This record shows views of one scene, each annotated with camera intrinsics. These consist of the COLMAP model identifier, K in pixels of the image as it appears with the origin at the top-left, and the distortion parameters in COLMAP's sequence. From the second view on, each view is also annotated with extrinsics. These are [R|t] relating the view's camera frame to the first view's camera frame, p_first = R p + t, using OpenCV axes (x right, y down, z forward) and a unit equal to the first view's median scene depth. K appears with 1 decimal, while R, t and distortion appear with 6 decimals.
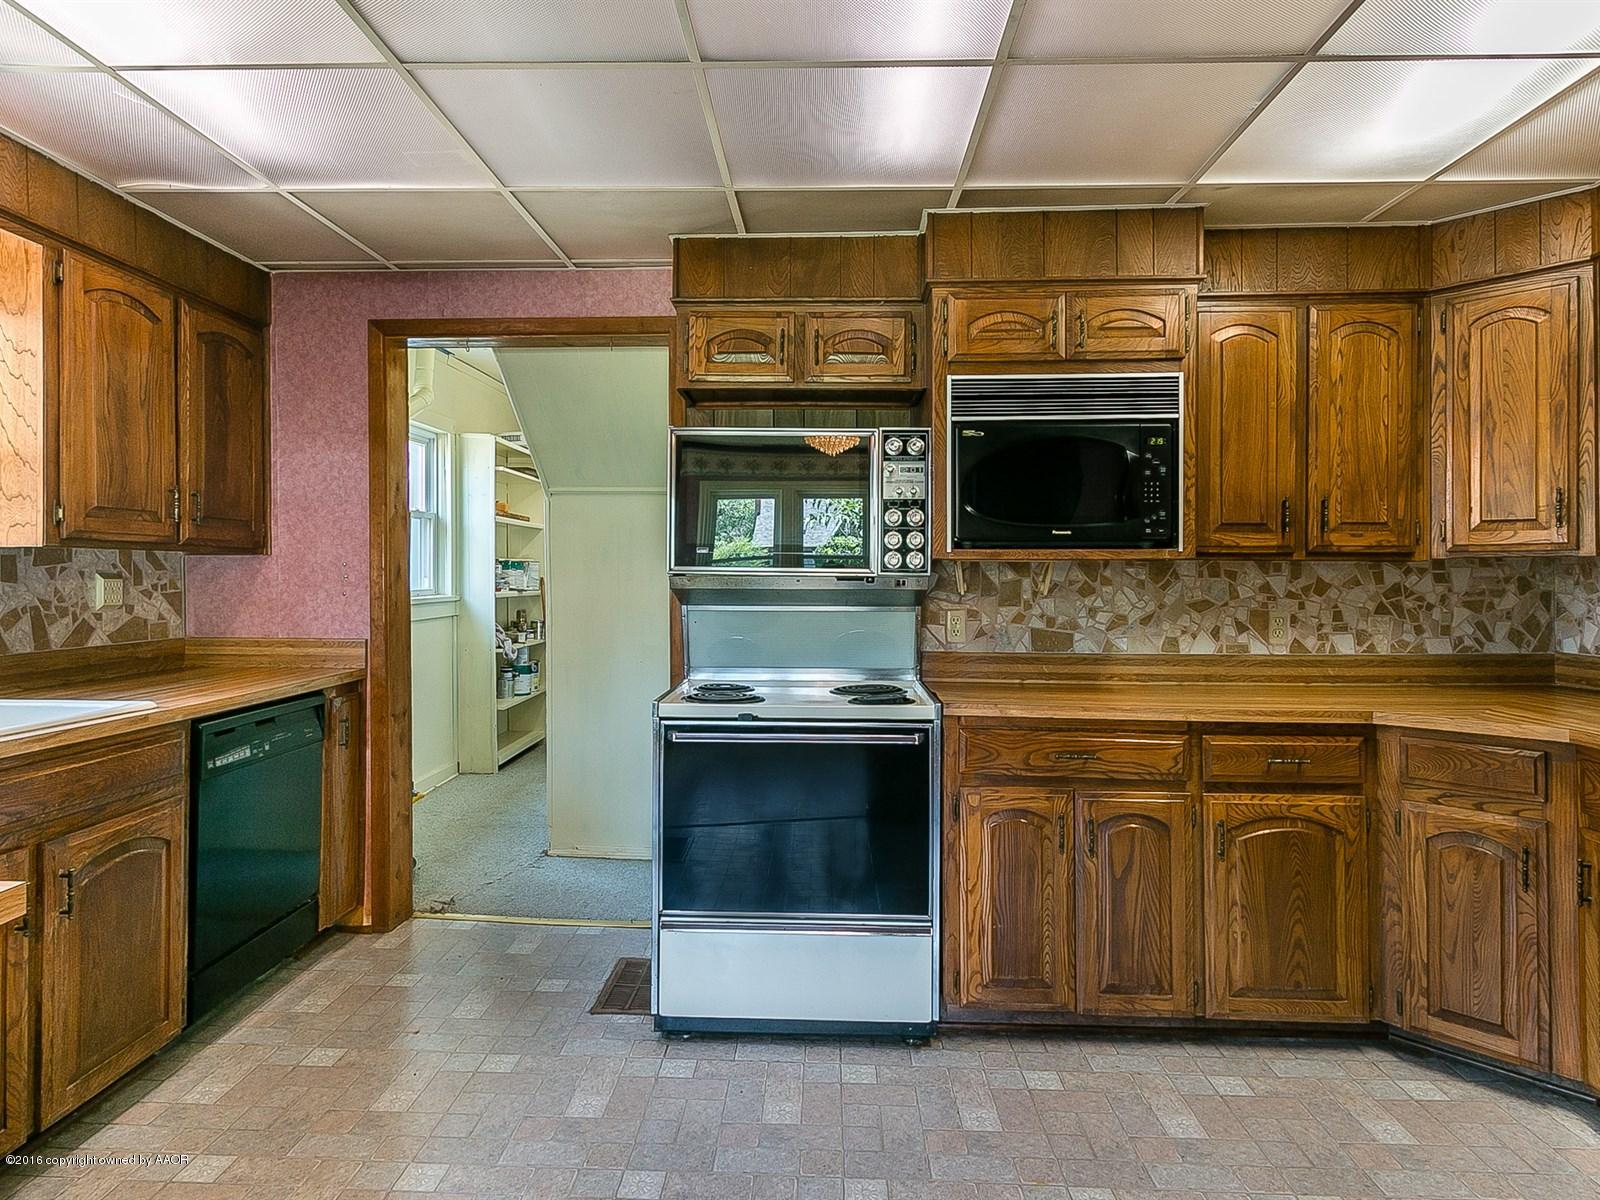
lens RADIAL K [[997.2, 0, 793.6], [0, 997.2, 573.0], [0, 0, 1]] dist [0.002966, 0.000817]
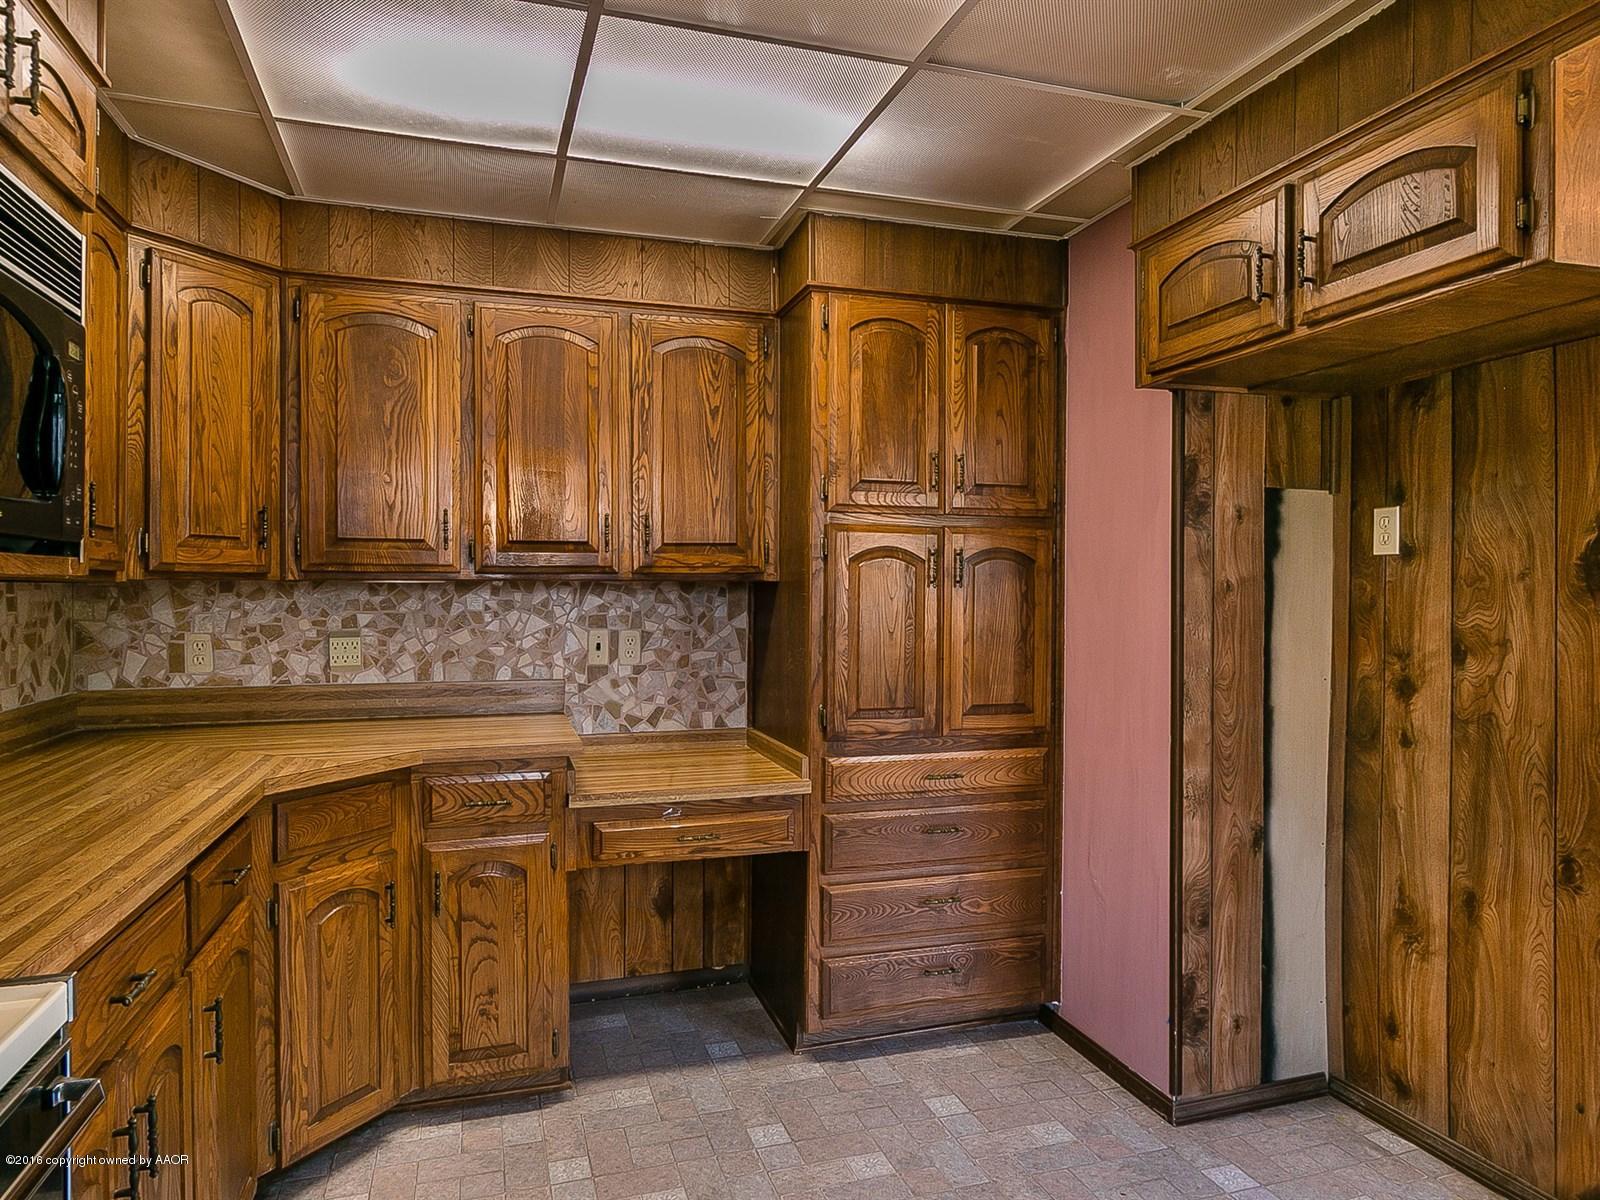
lens RADIAL K [[1029.5, 0, 800.0], [0, 1029.5, 600.0], [0, 0, 1]] dist [0.007709, 0.002010]
pose [[-0.344635, -0.010991, 0.938673, -0.289845], [-0.003729, 0.999940, 0.010339, -0.009217], [-0.938730, 0.000063, -0.344655, 0.836527]]
